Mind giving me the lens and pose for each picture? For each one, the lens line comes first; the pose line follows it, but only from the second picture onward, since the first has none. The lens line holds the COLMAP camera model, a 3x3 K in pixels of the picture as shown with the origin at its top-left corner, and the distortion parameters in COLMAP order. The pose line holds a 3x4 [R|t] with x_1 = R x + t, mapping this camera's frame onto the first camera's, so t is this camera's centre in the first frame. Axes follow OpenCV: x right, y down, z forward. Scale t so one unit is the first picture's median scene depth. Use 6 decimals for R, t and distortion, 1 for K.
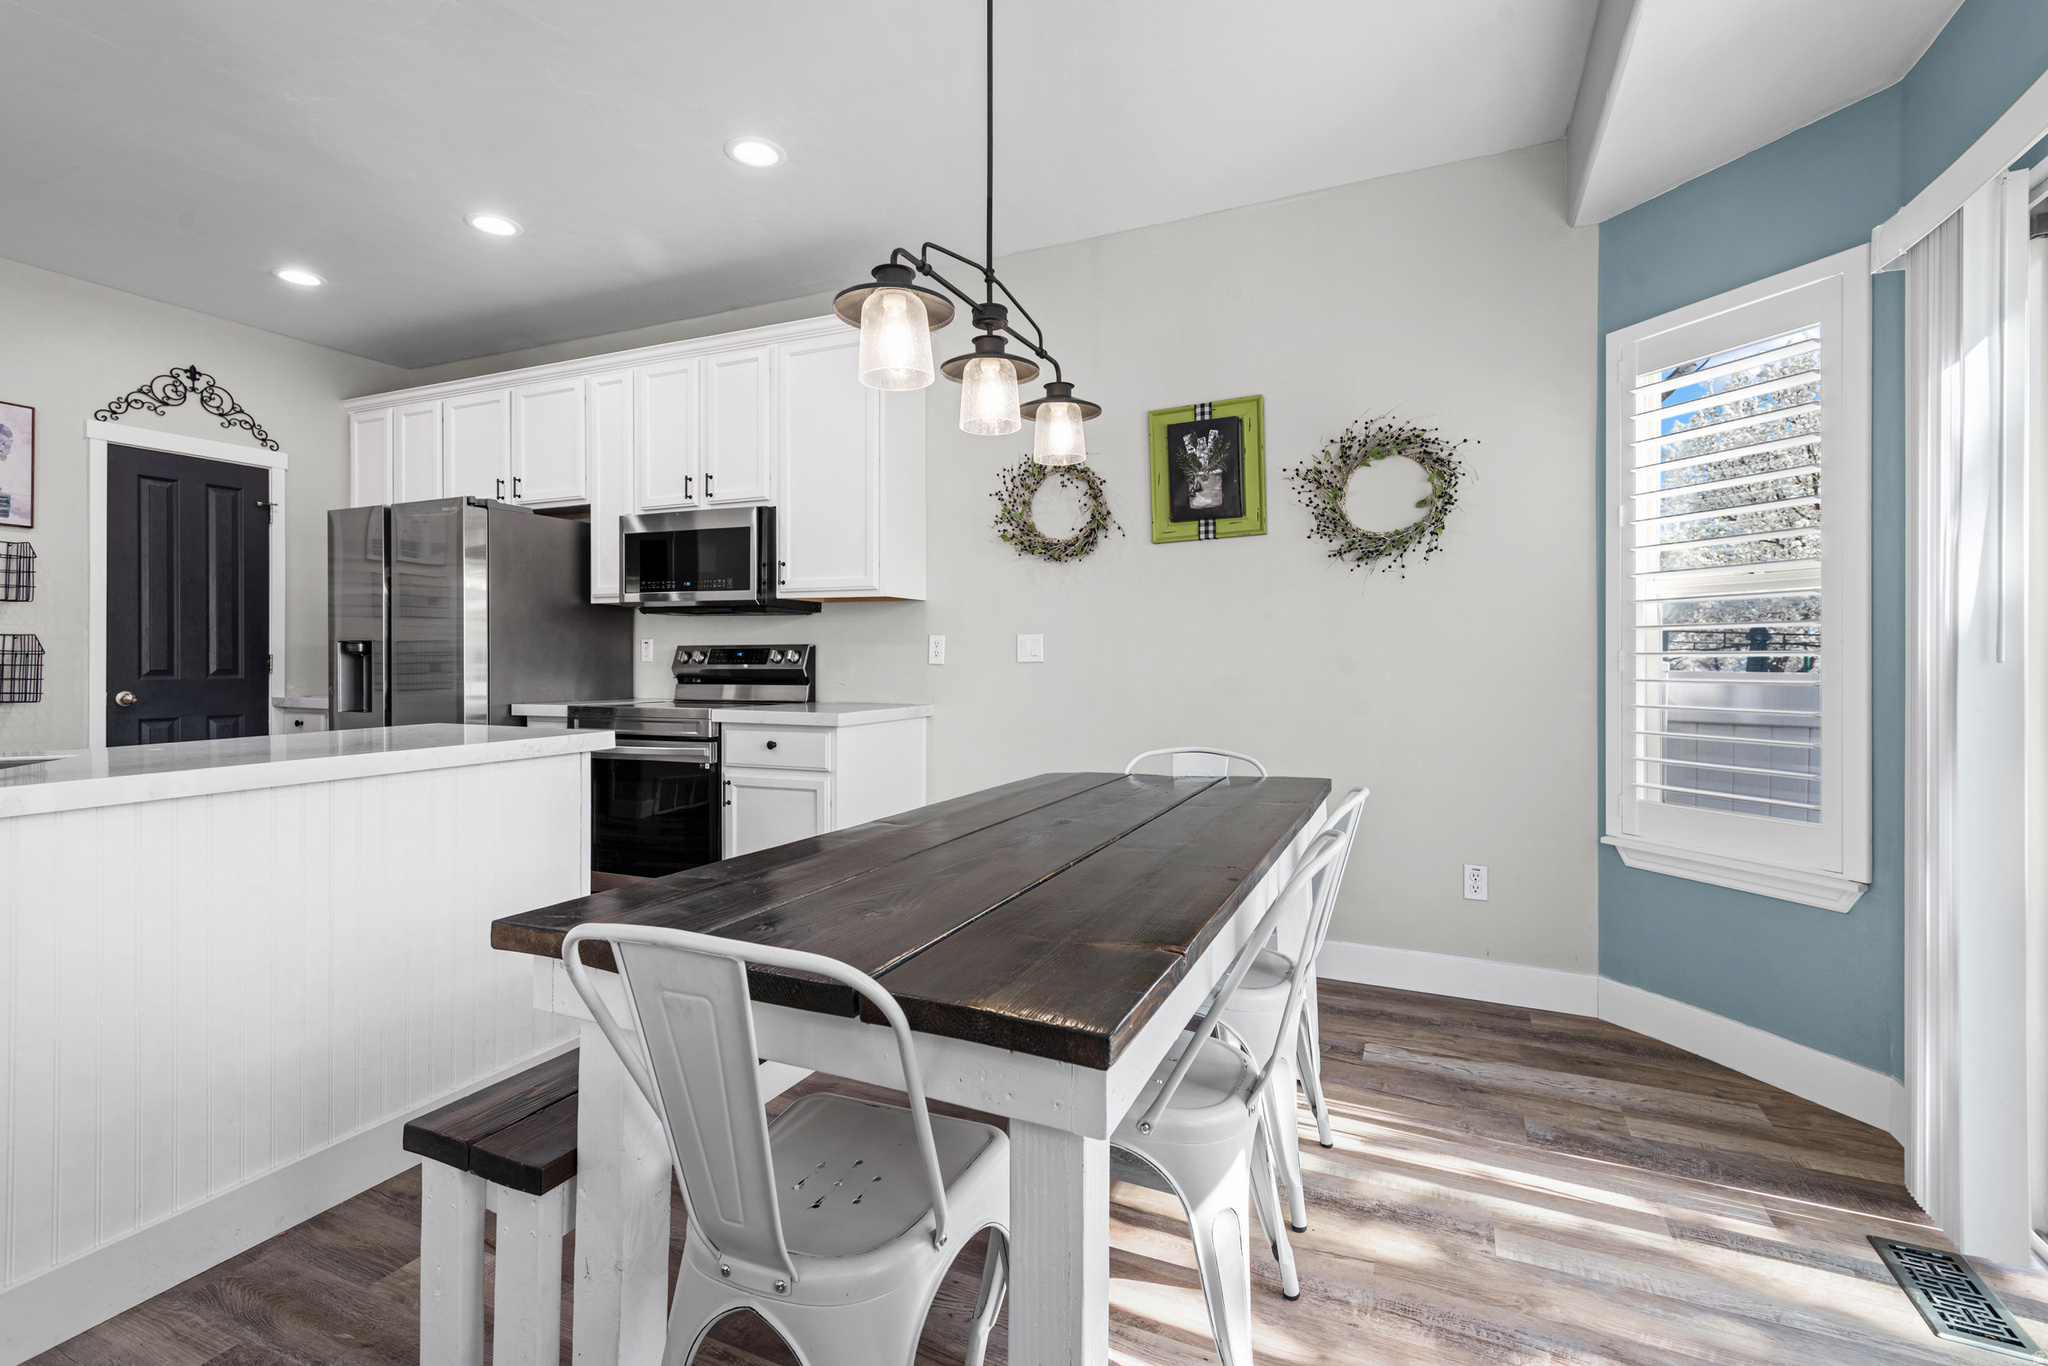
lens RADIAL K [[923.4, 0, 1029.3], [0, 923.4, 665.1], [0, 0, 1]] dist [0.033272, -0.021870]
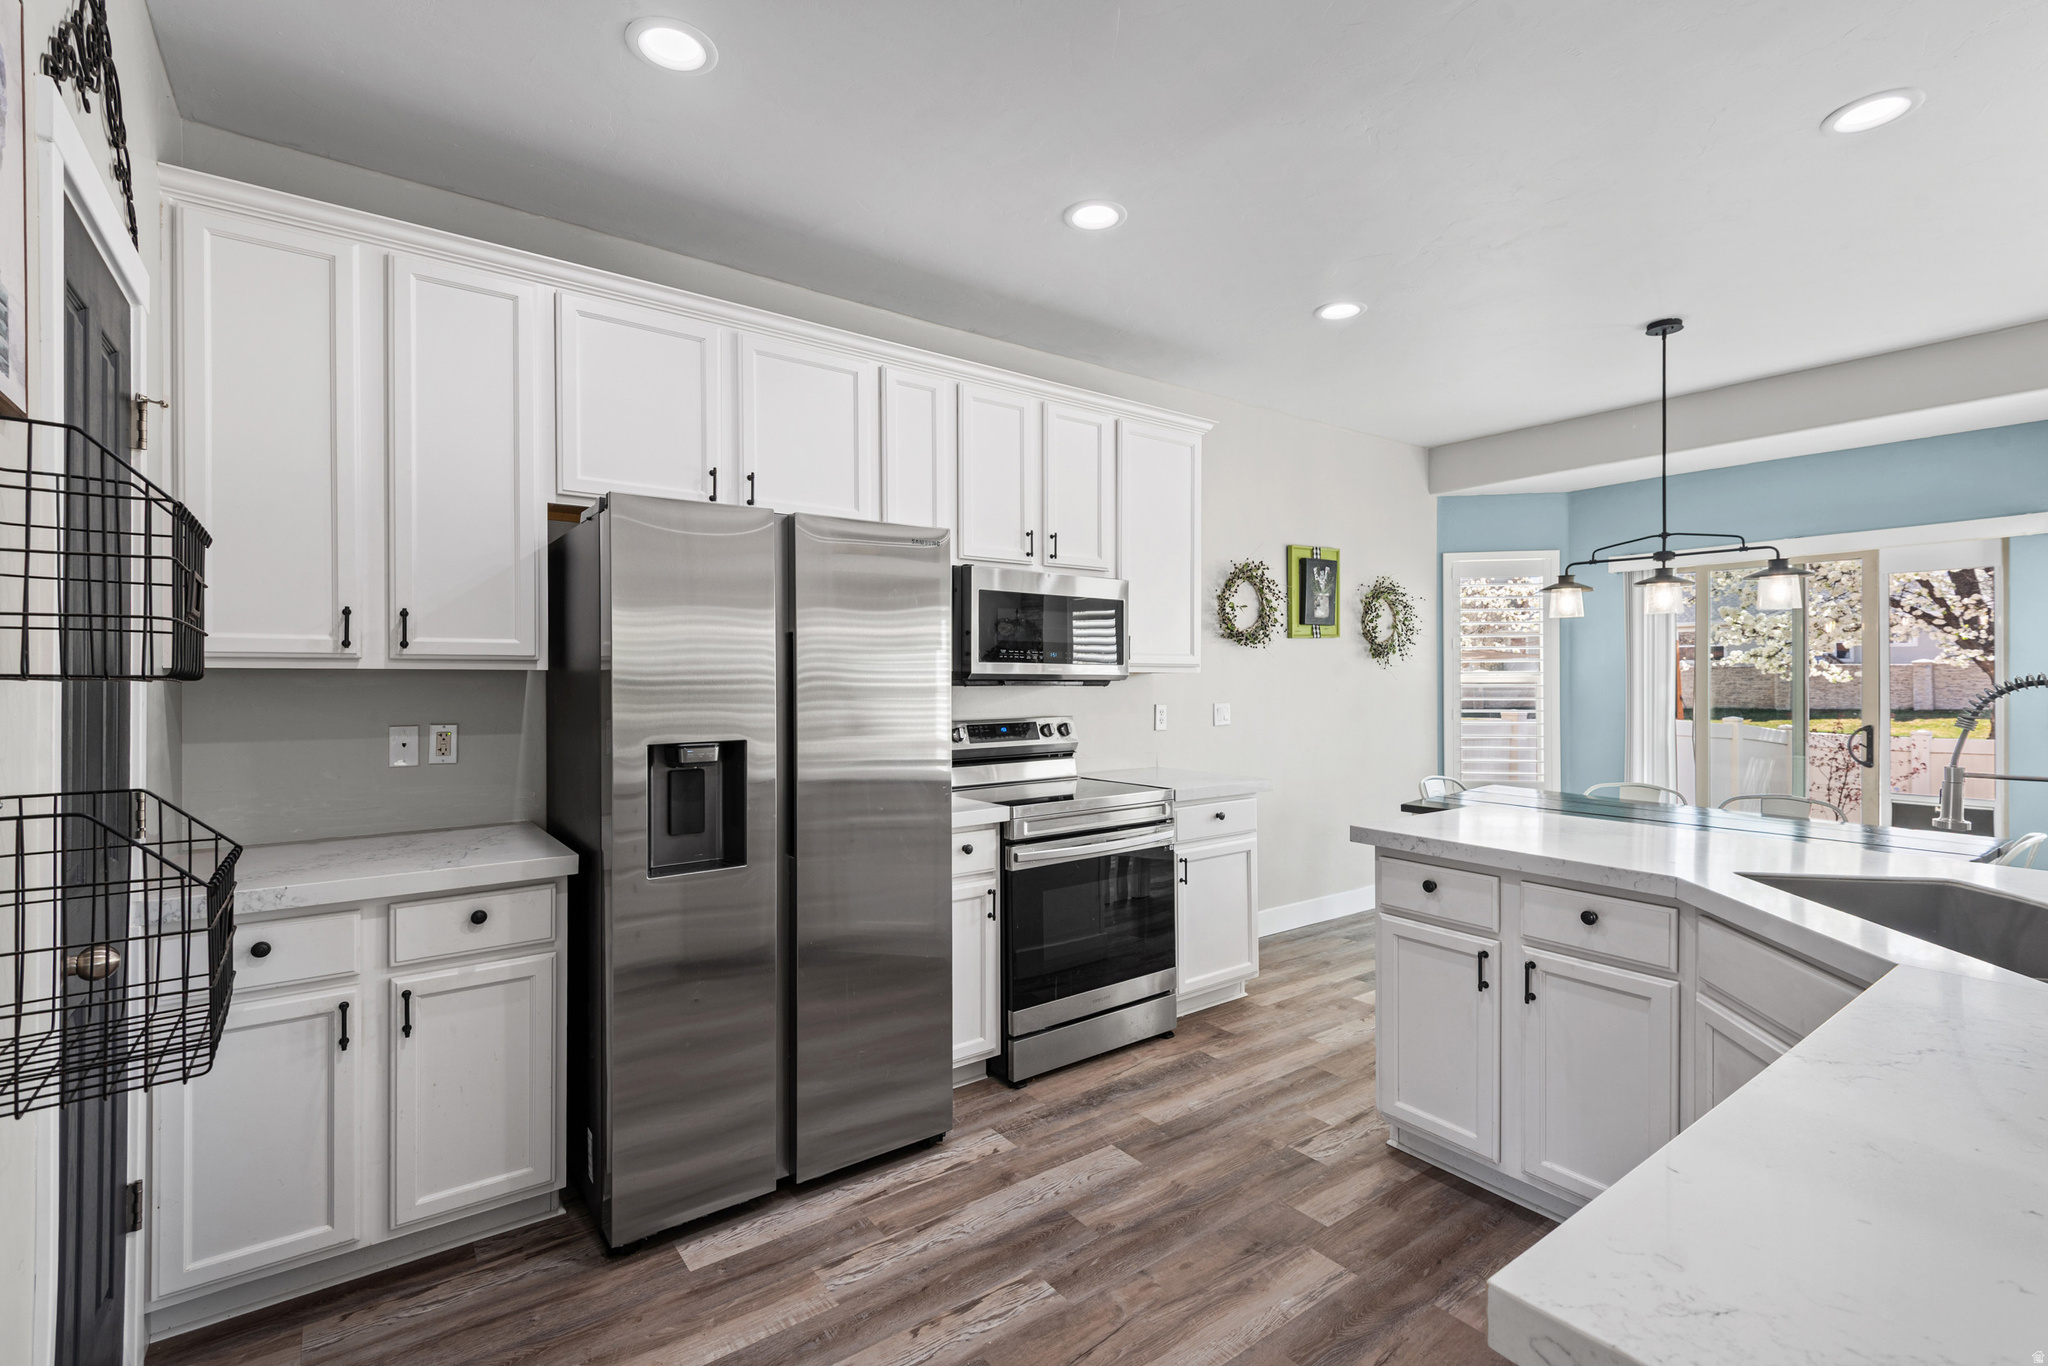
lens RADIAL K [[923.3, 0, 952.8], [0, 923.3, 674.2], [0, 0, 1]] dist [-0.030210, 0.000058]
pose [[0.523697, -0.001479, 0.851903, -1.376893], [0.007081, 0.999972, -0.002617, -0.078857], [-0.851875, 0.007403, 0.523692, 0.727502]]
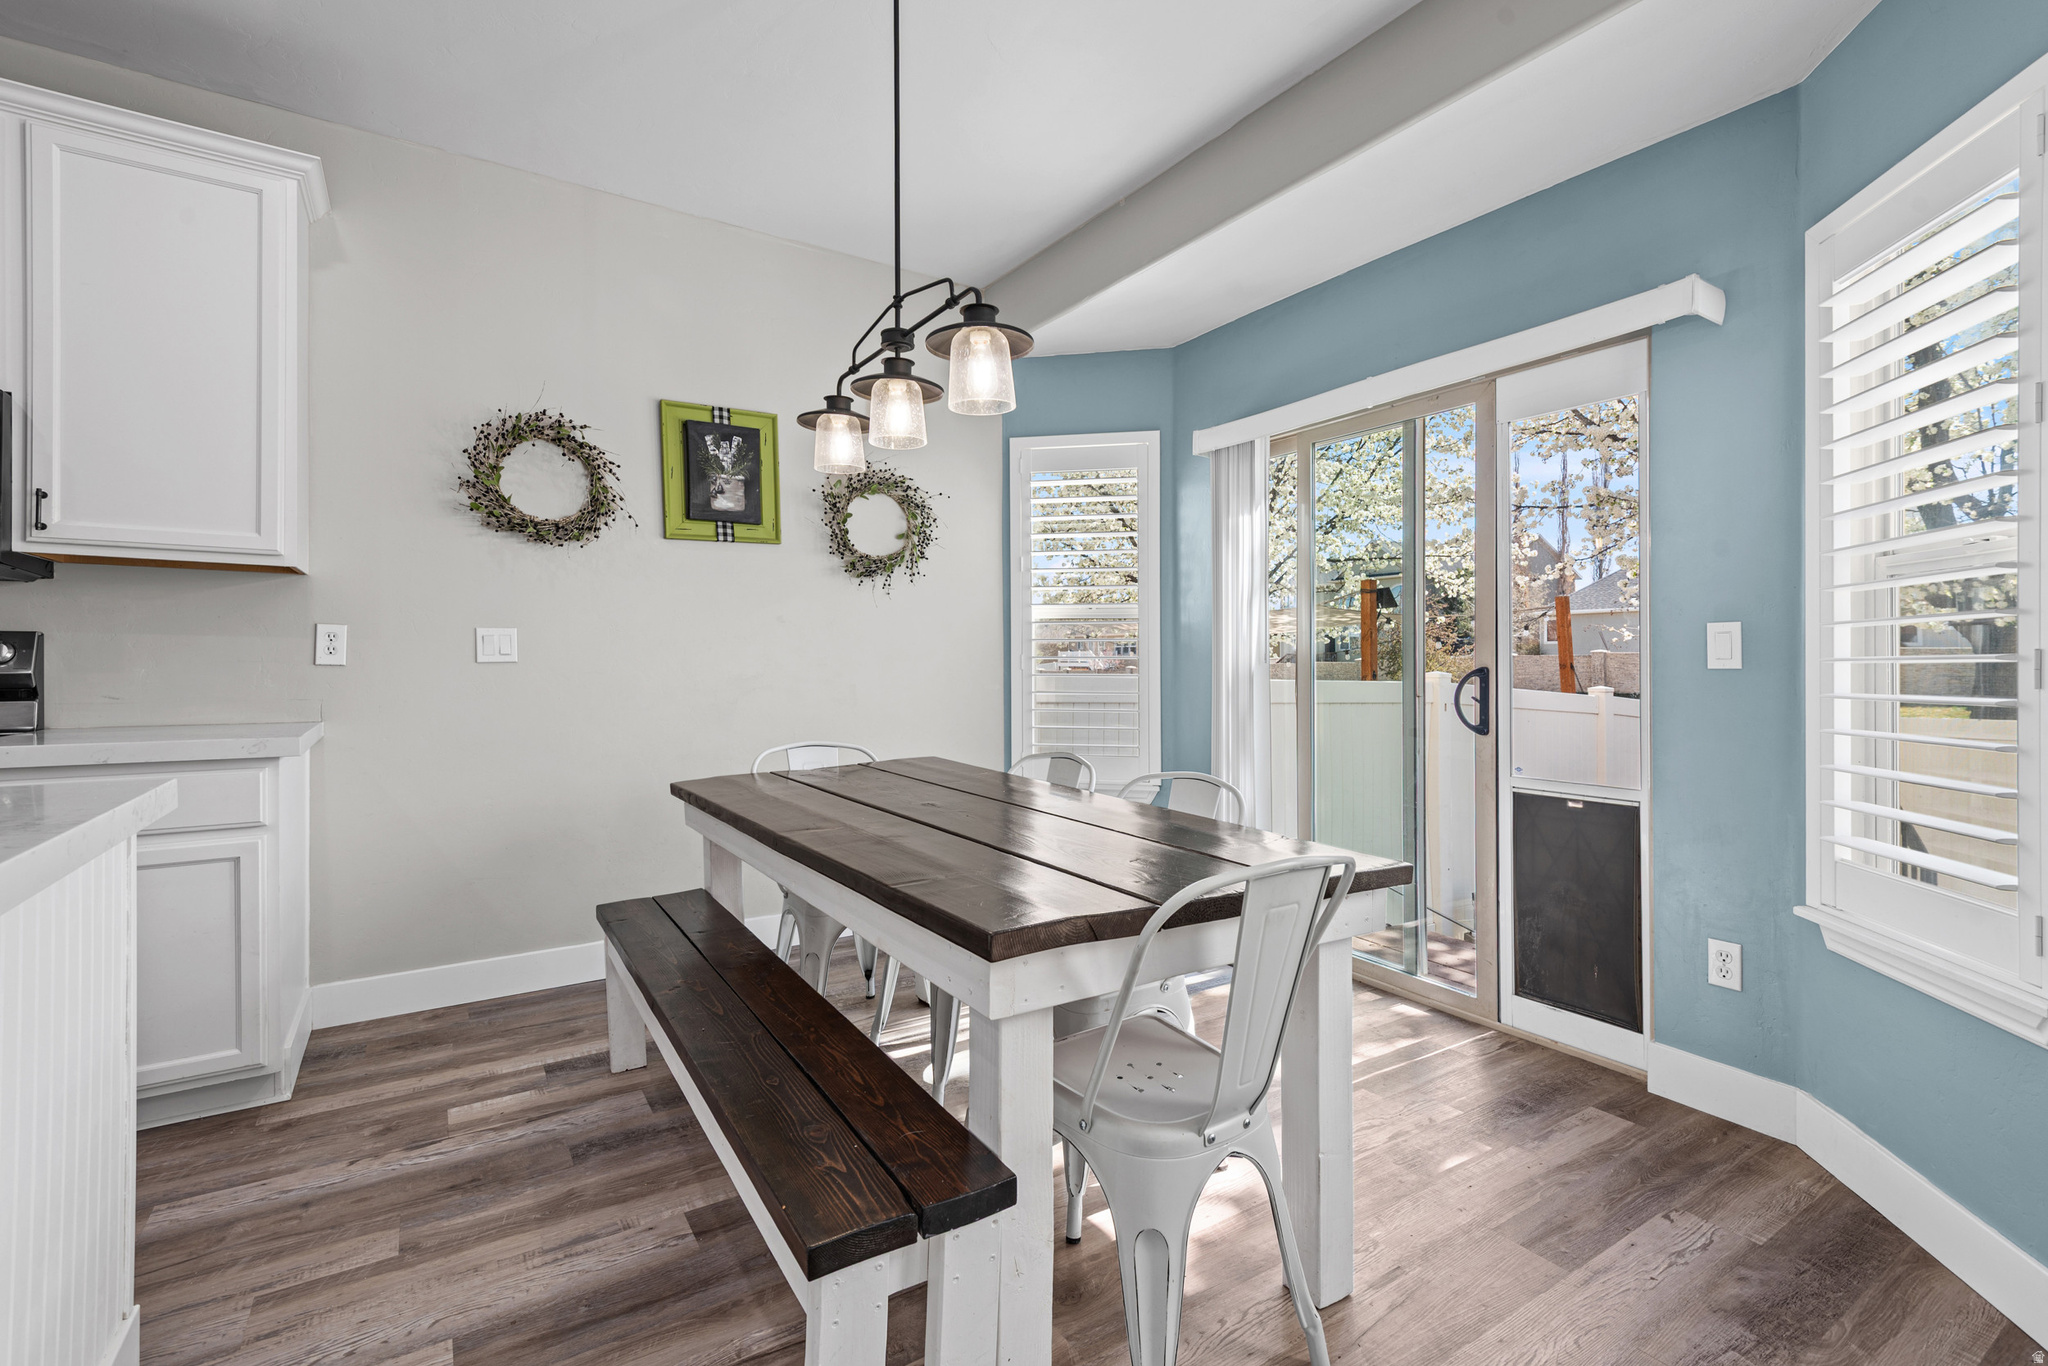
lens RADIAL K [[923.4, 0, 1029.3], [0, 923.4, 665.1], [0, 0, 1]] dist [0.033272, -0.021870]
pose [[0.522243, -0.003748, 0.852789, -0.506030], [0.000217, 0.999991, 0.004262, -0.004101], [-0.852797, -0.002041, 0.522239, 0.180603]]
